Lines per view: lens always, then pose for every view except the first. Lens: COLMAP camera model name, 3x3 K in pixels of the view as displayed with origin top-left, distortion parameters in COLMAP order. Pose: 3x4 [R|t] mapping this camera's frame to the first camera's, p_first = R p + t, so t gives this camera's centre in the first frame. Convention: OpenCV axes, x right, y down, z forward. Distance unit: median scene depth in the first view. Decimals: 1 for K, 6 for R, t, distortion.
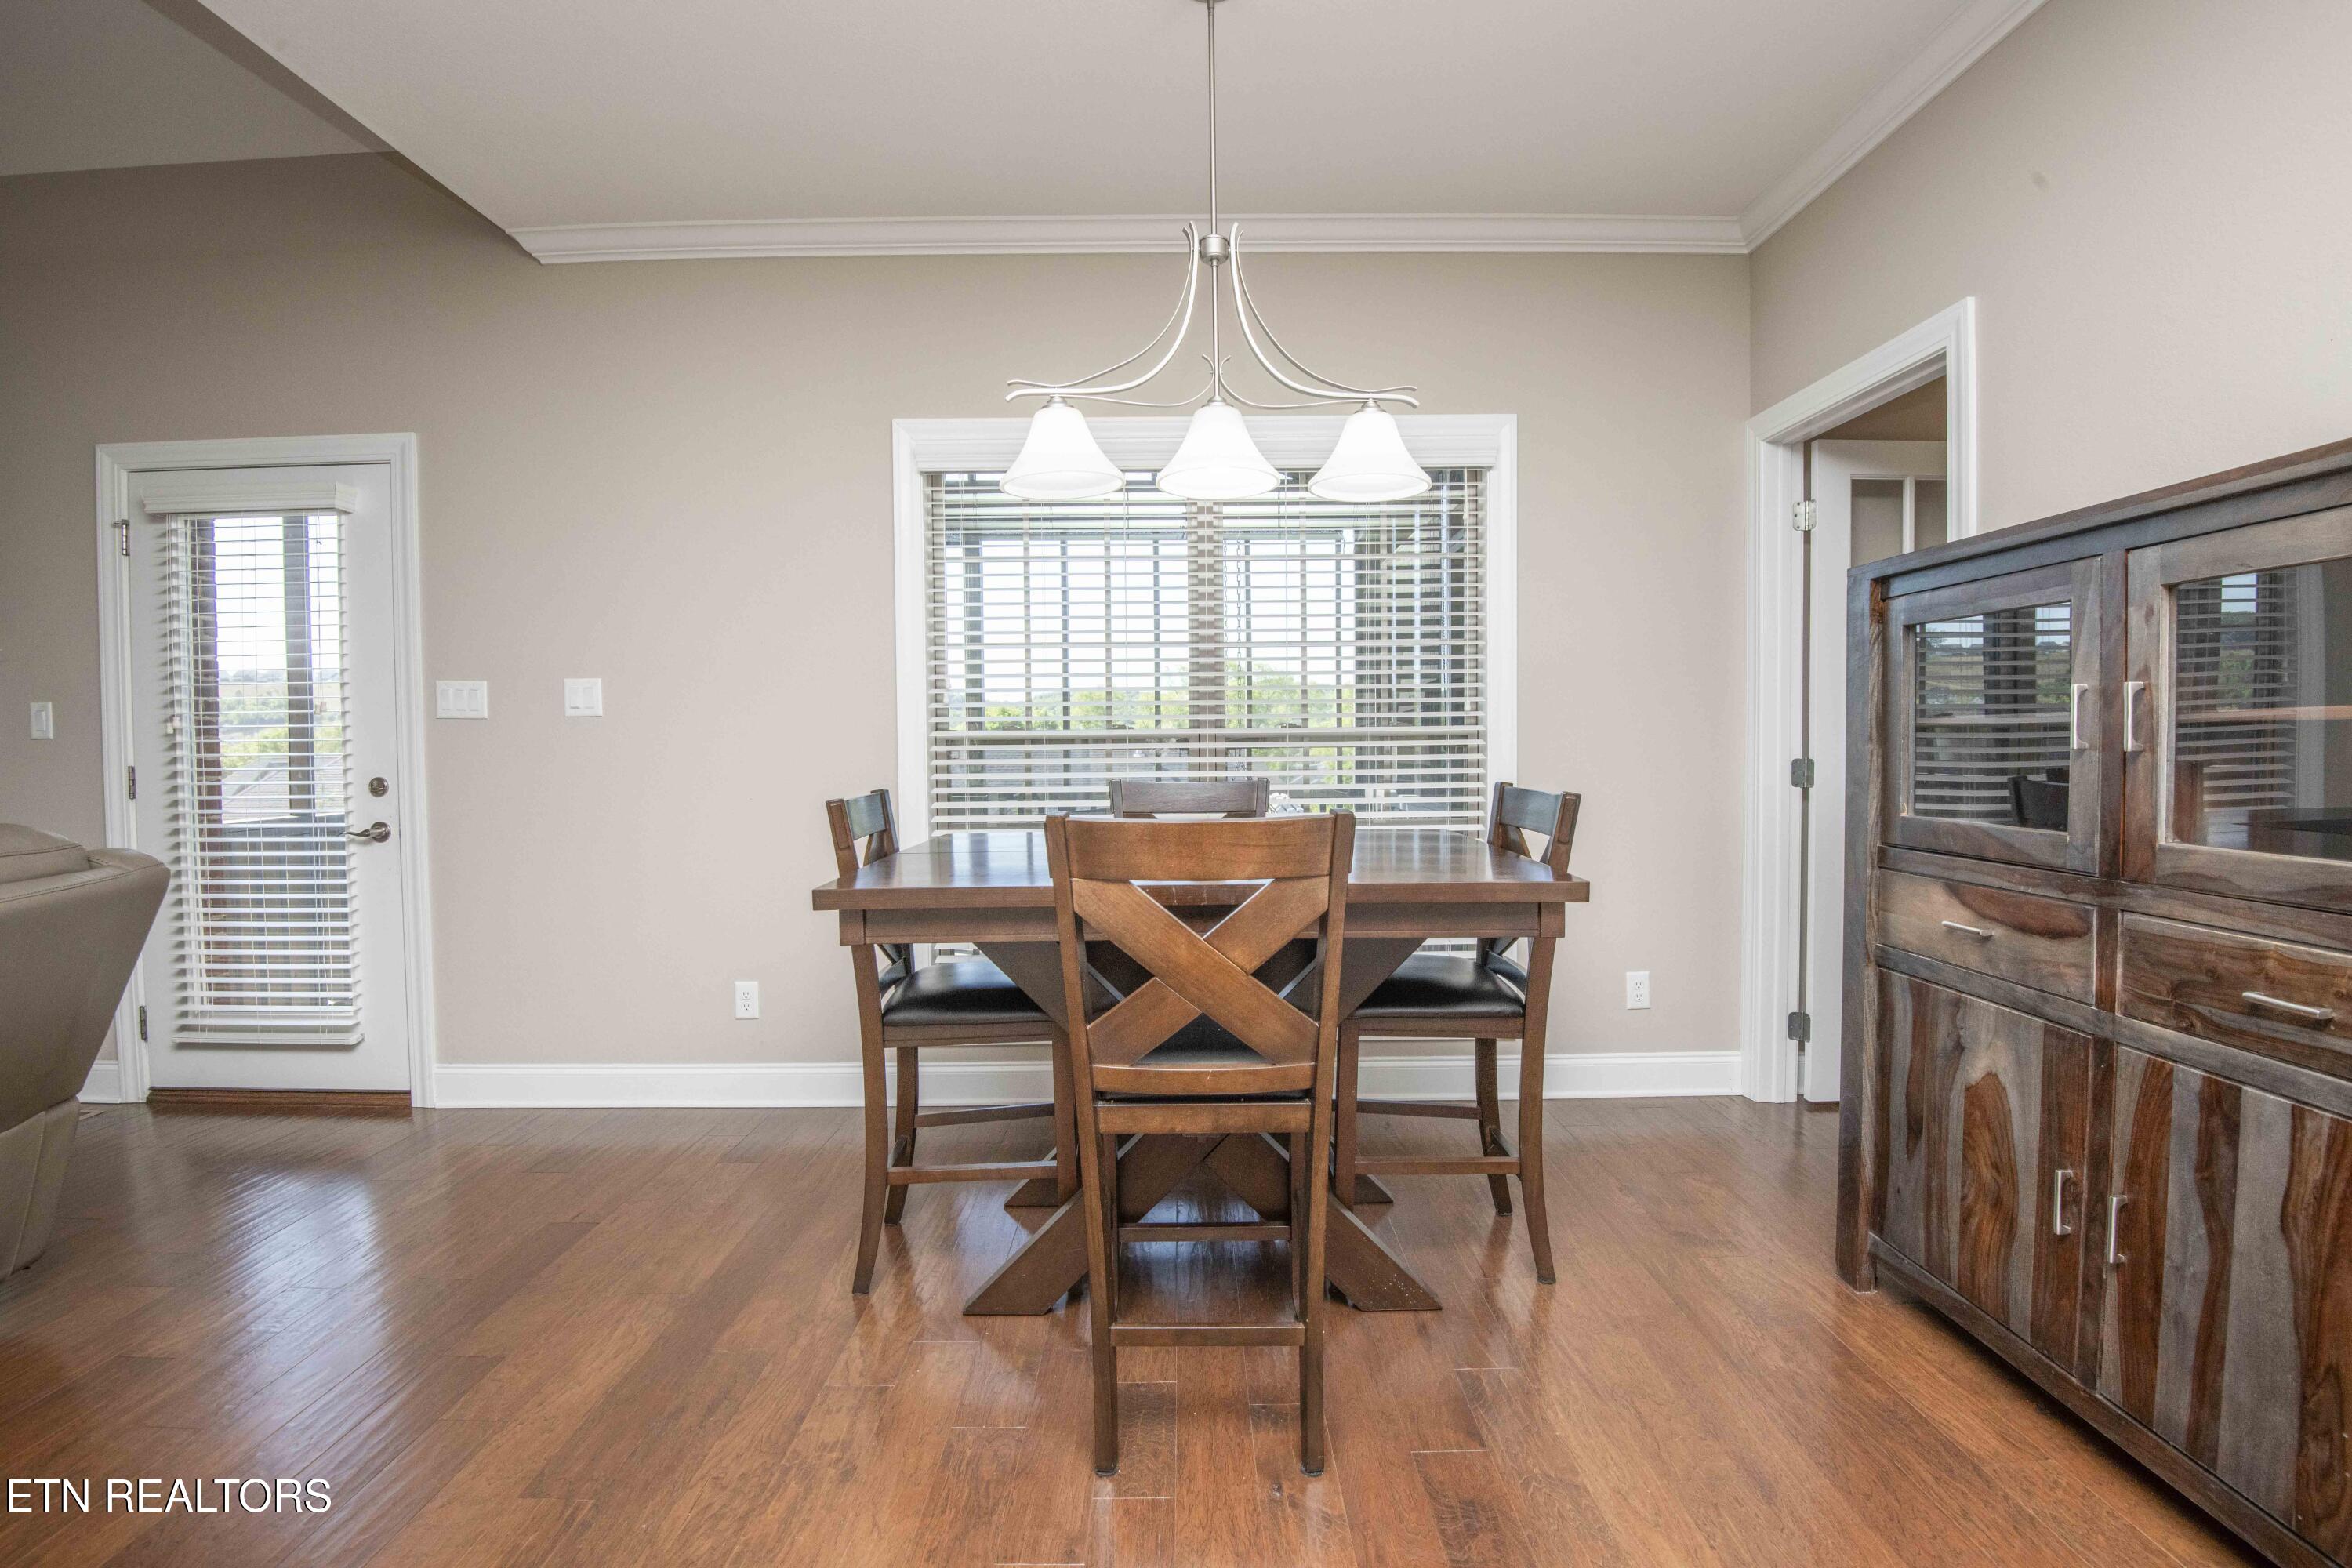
lens RADIAL K [[1085.0, 0, 1187.9], [0, 1085.0, 780.9], [0, 0, 1]] dist [-0.005632, -0.025161]
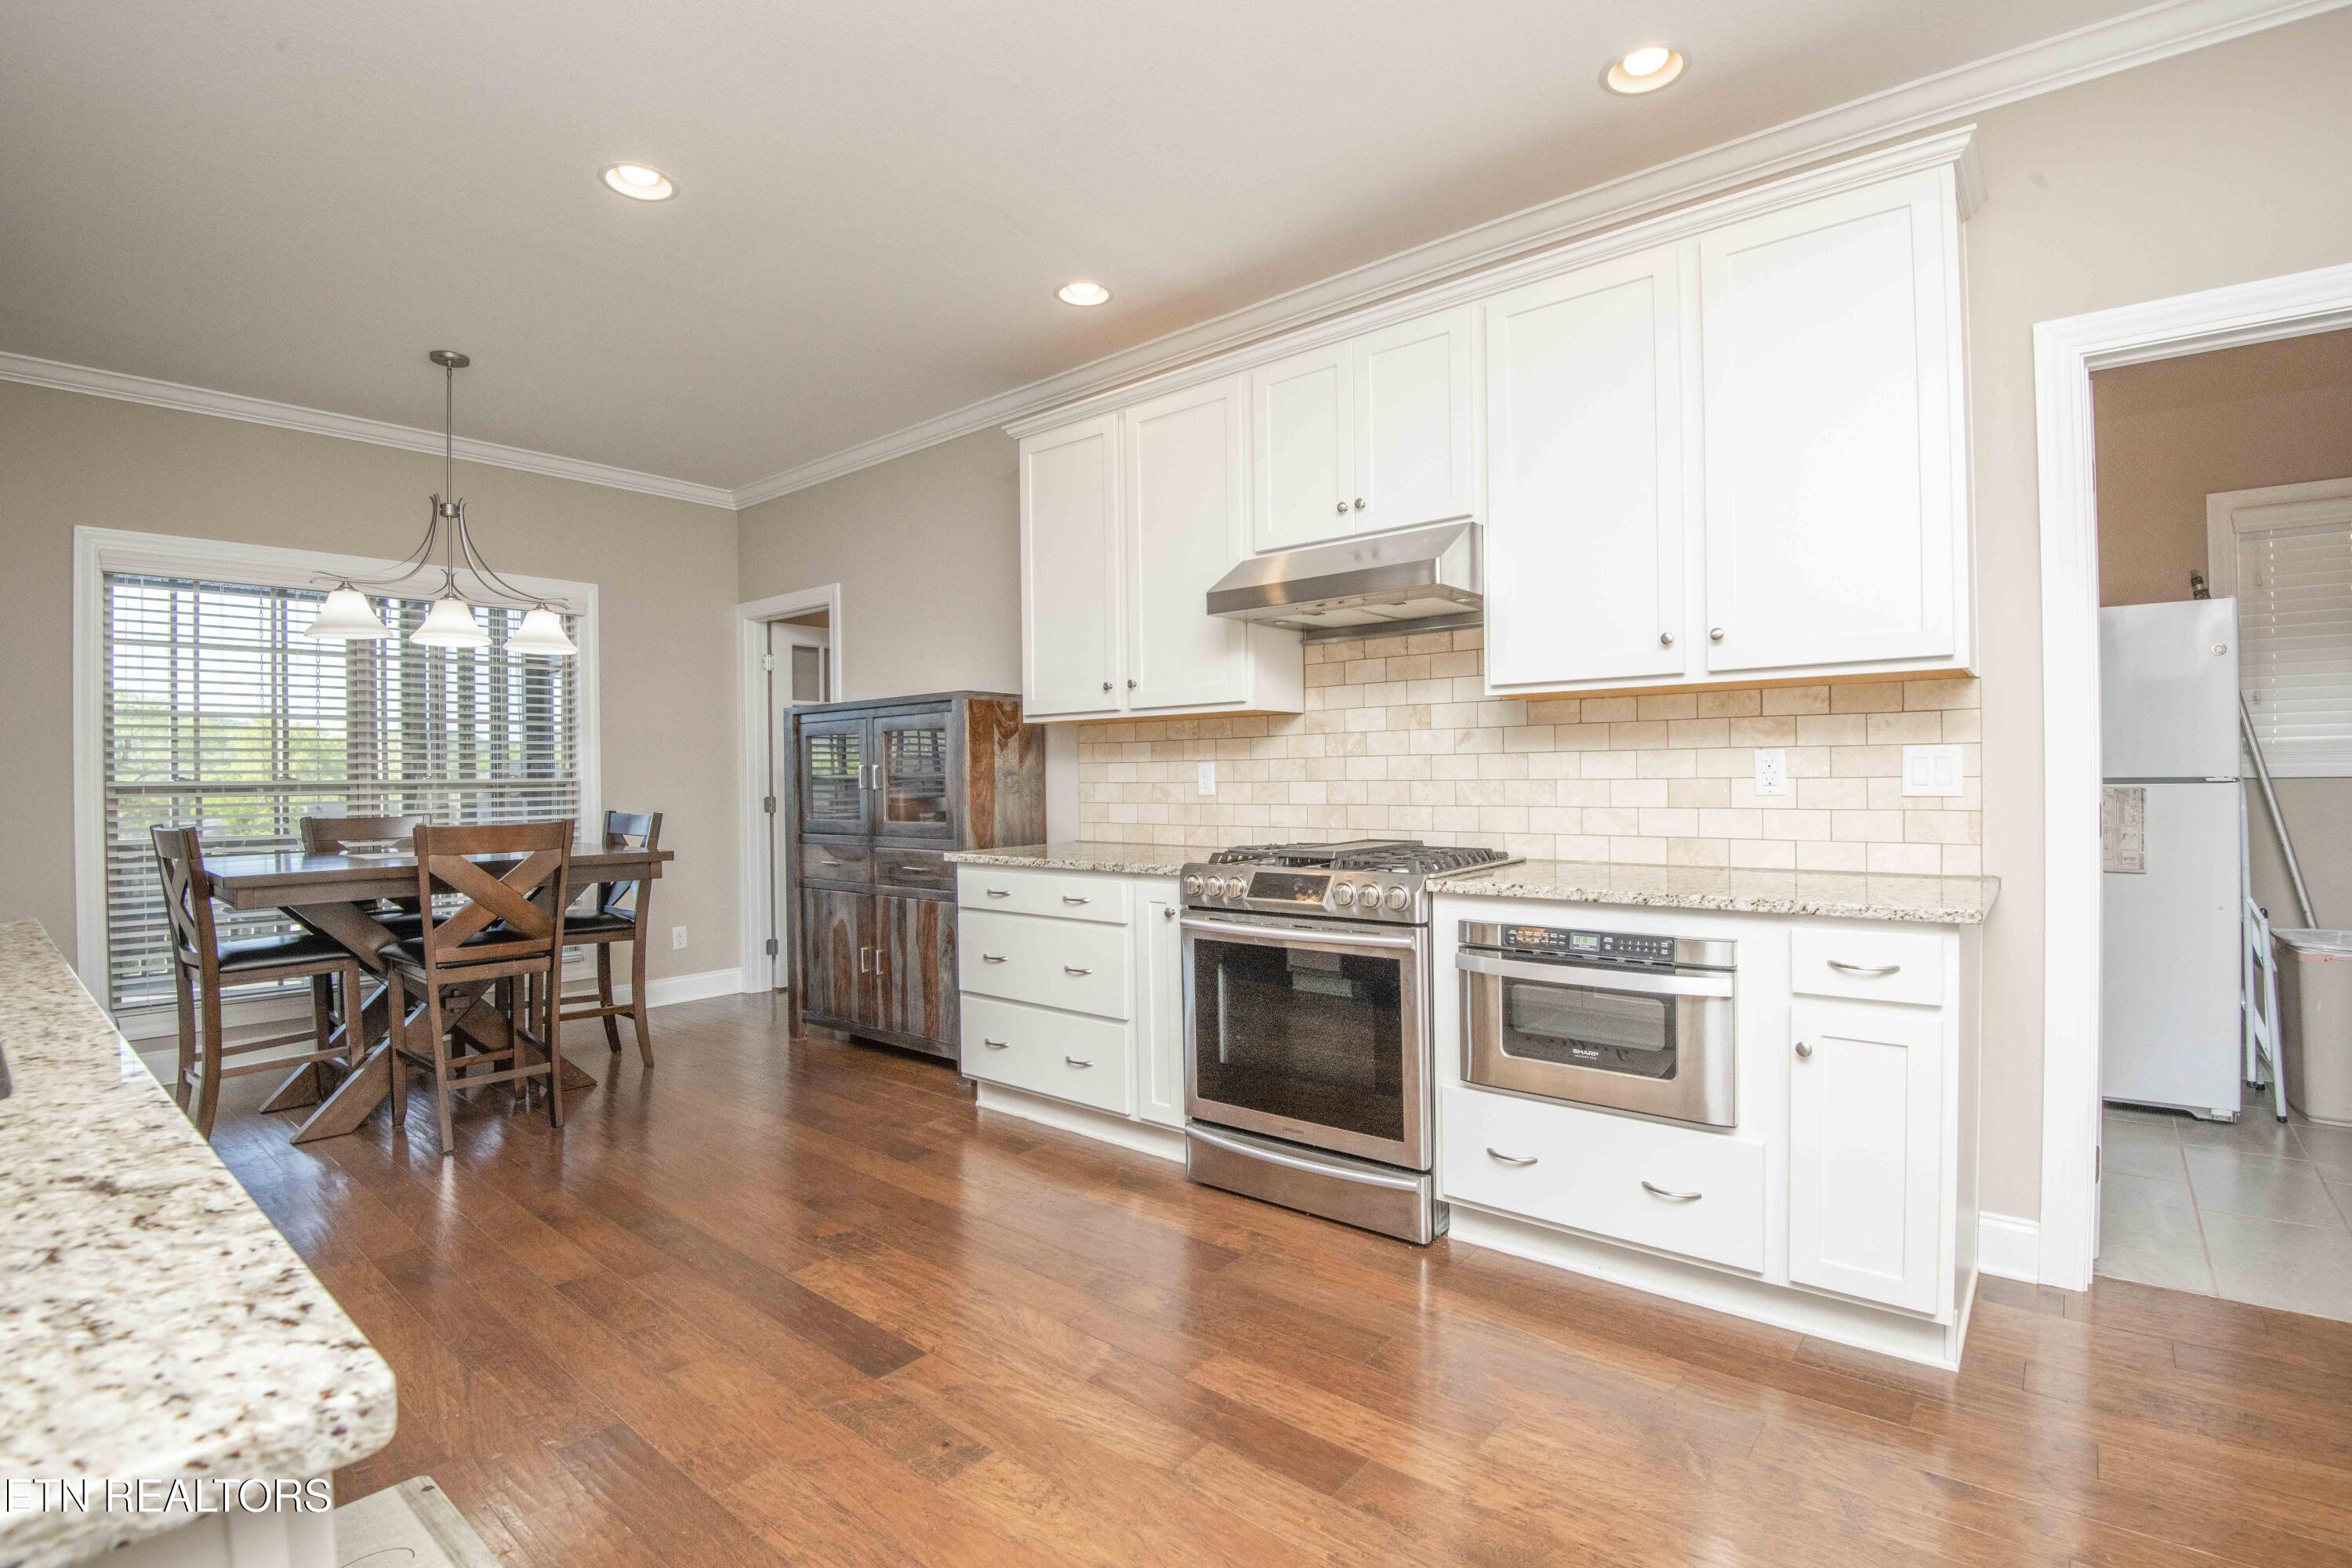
lens RADIAL K [[1085.0, 0, 1187.9], [0, 1085.0, 780.9], [0, 0, 1]] dist [-0.005632, -0.025161]
pose [[0.642202, -0.000818, 0.766535, -0.562509], [0.033129, 0.999095, -0.026689, 0.038353], [-0.765819, 0.042534, 0.641647, -1.061083]]
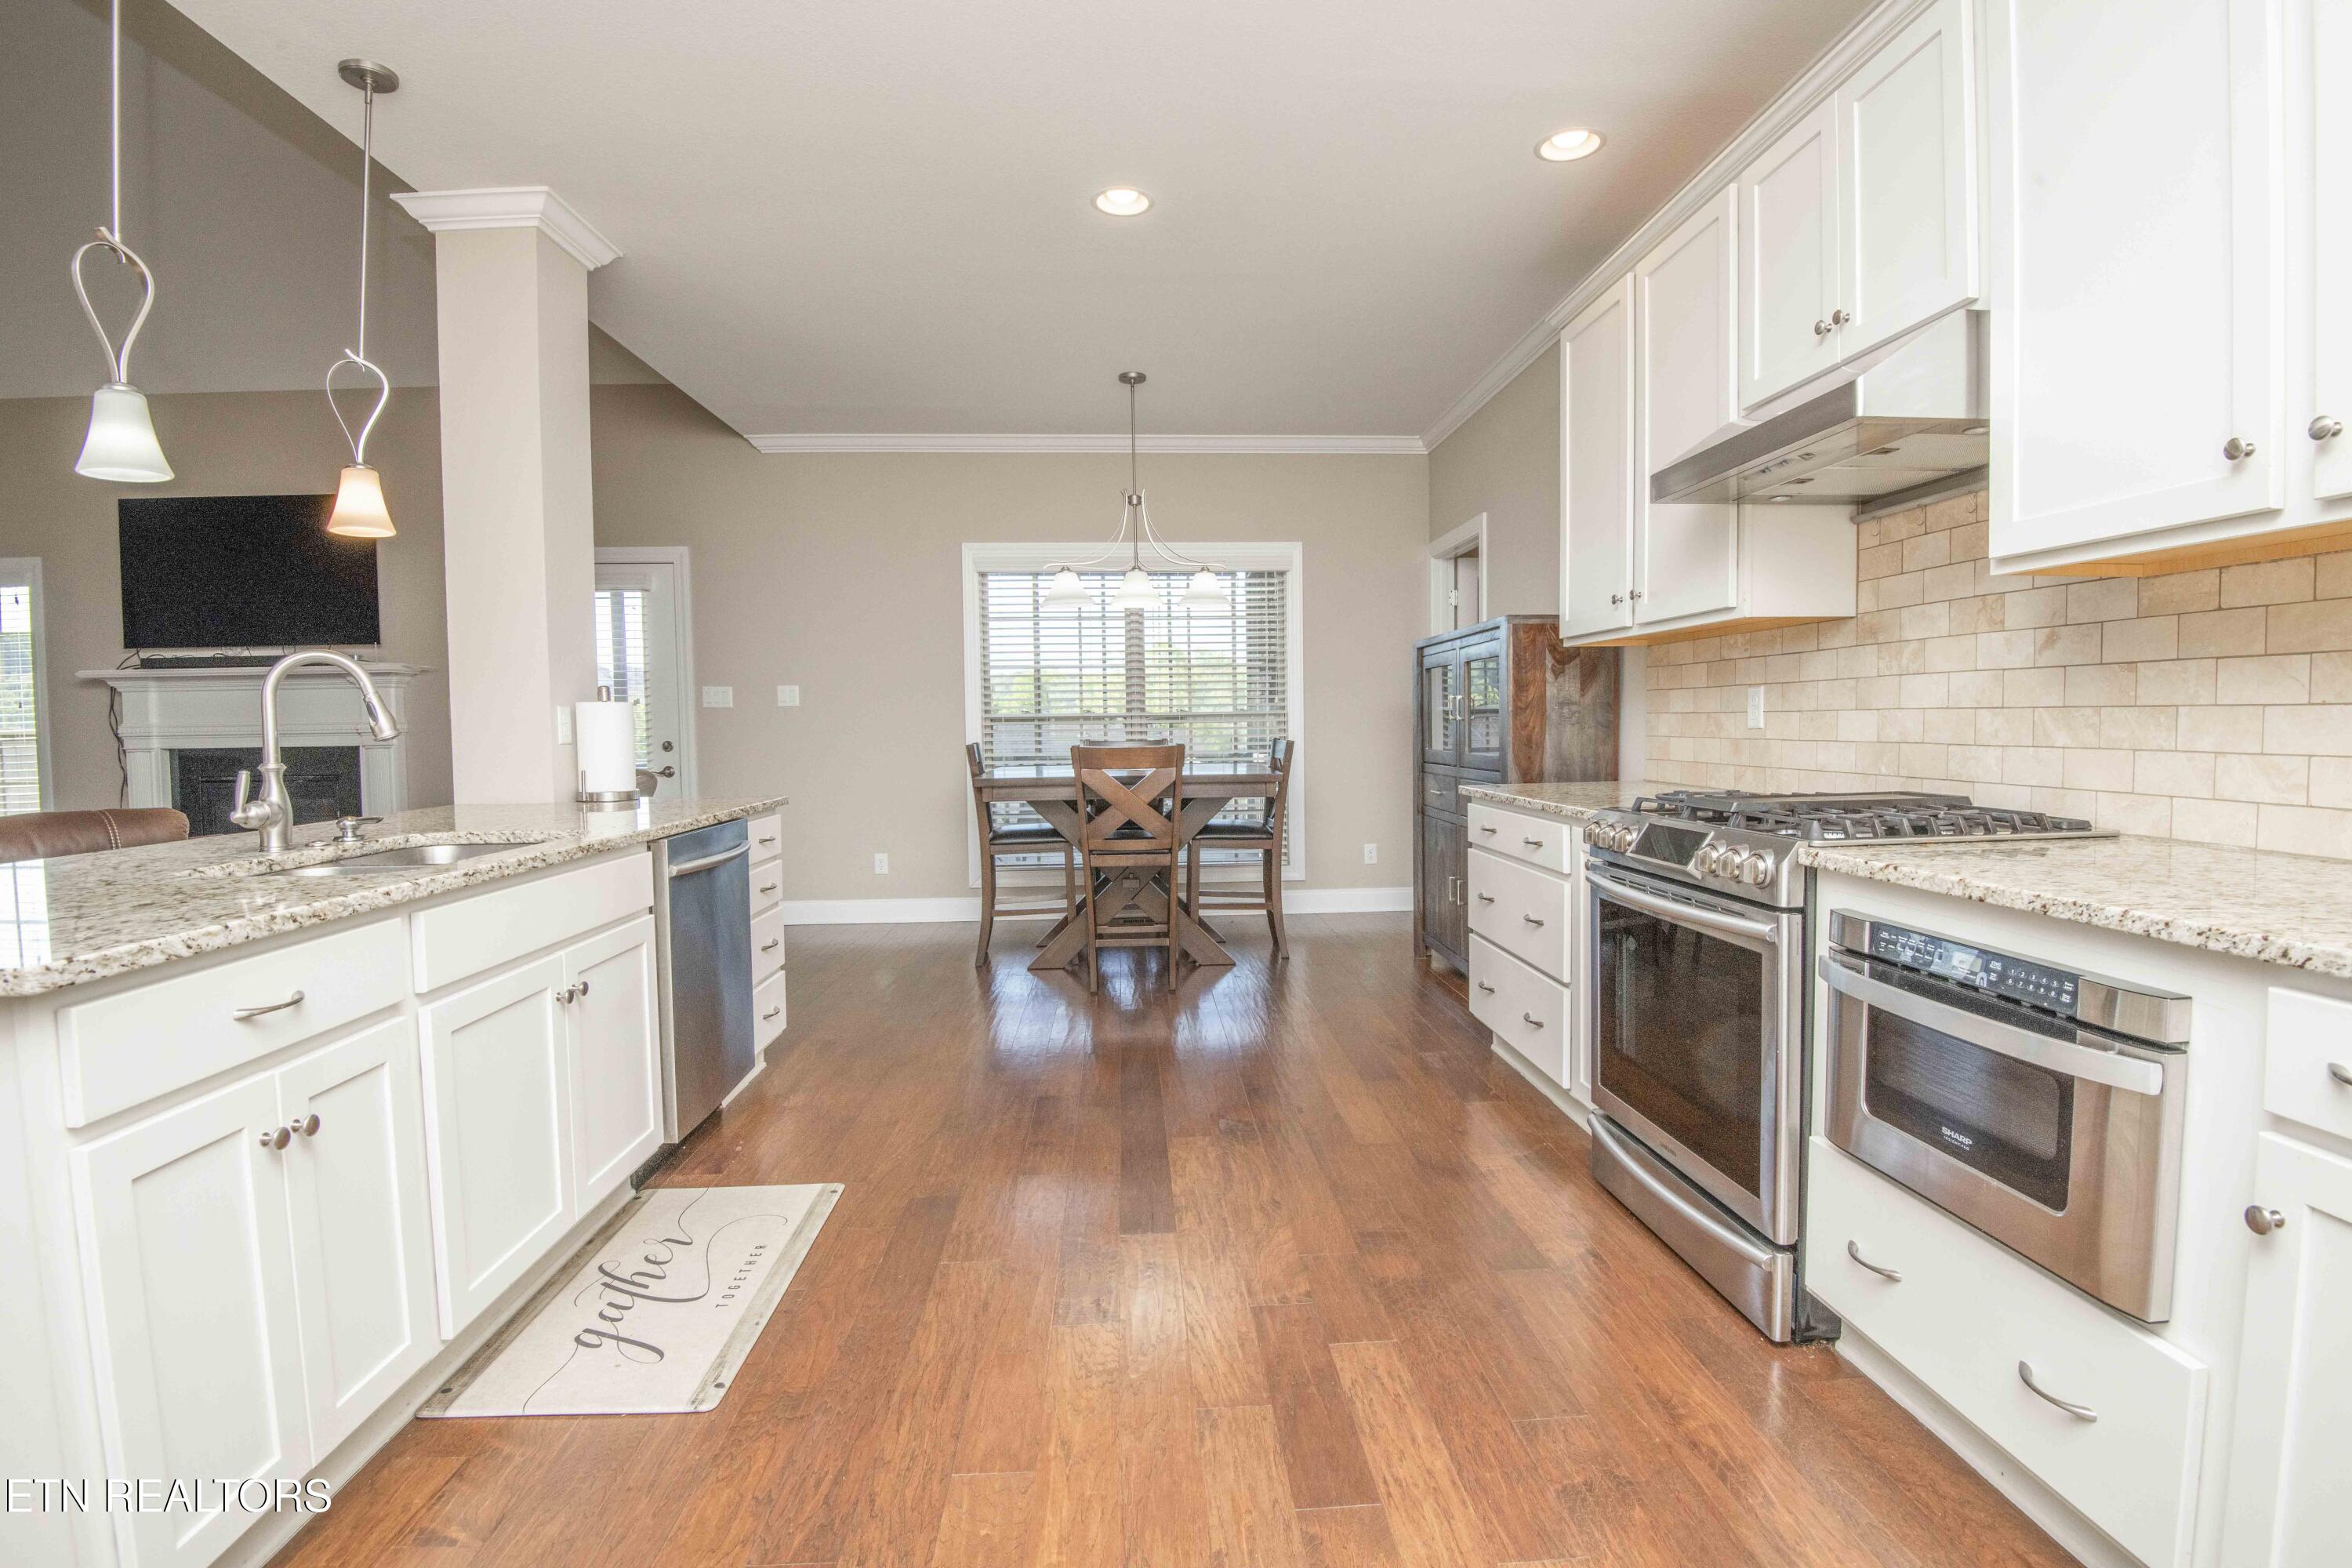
lens RADIAL K [[1085.0, 0, 1187.9], [0, 1085.0, 780.9], [0, 0, 1]] dist [-0.005632, -0.025161]
pose [[0.998311, -0.006747, 0.057697, -0.000923], [0.005689, 0.999813, 0.018479, 0.053751], [-0.057811, -0.018119, 0.998163, -1.304617]]
